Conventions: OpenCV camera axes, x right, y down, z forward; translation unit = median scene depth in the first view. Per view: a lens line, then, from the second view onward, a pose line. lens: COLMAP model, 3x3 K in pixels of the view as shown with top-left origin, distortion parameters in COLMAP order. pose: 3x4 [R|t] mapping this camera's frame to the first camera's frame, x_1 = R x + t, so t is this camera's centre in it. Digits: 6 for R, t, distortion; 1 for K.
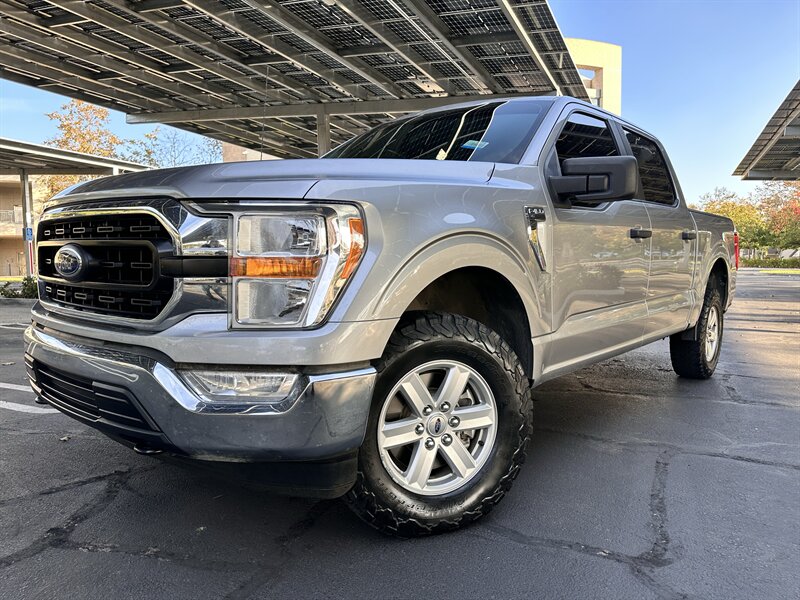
lens RADIAL K [[562.3, 0, 404.1], [0, 562.3, 300.9], [0, 0, 1]] dist [0.074066, -0.084068]
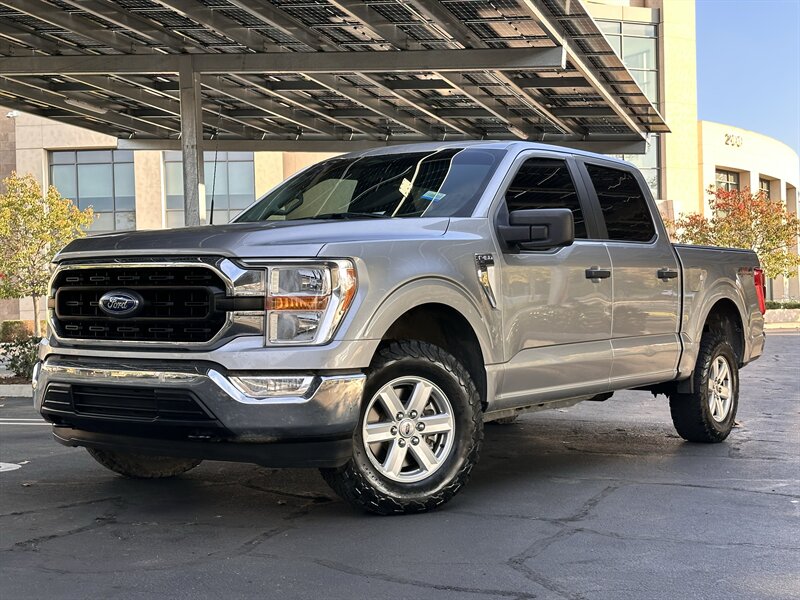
lens RADIAL K [[1079.7, 0, 465.9], [0, 1079.7, 330.6], [0, 0, 1]] dist [0.224571, -0.068544]
pose [[0.990022, -0.014705, 0.140140, -0.145987], [0.022476, 0.998286, -0.054028, 0.132728], [-0.139106, 0.056638, 0.988657, -1.409959]]
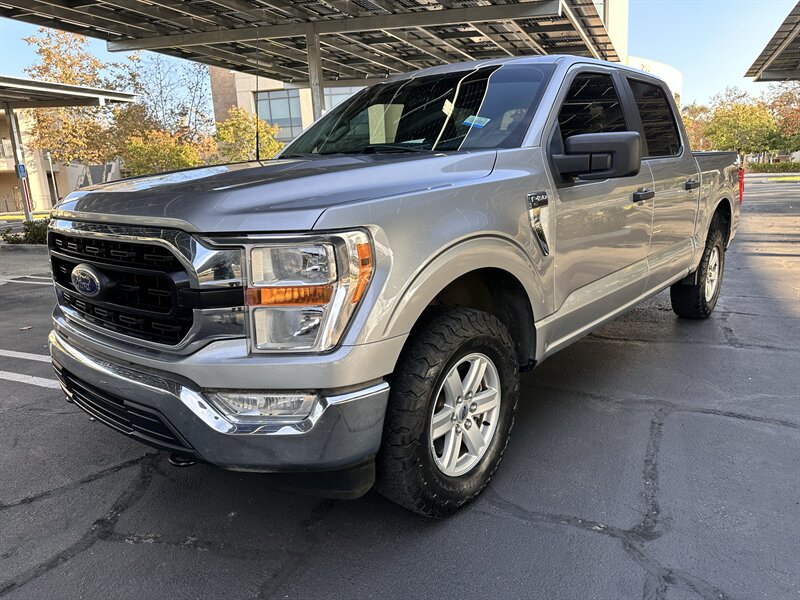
lens RADIAL K [[565.3, 0, 400.0], [0, 565.3, 300.0], [0, 0, 1]] dist [0.075062, -0.099293]
pose [[0.999494, -0.029987, -0.010644, -0.007857], [0.031193, 0.989446, 0.141504, -0.149302], [0.006289, -0.141765, 0.989880, -0.029940]]
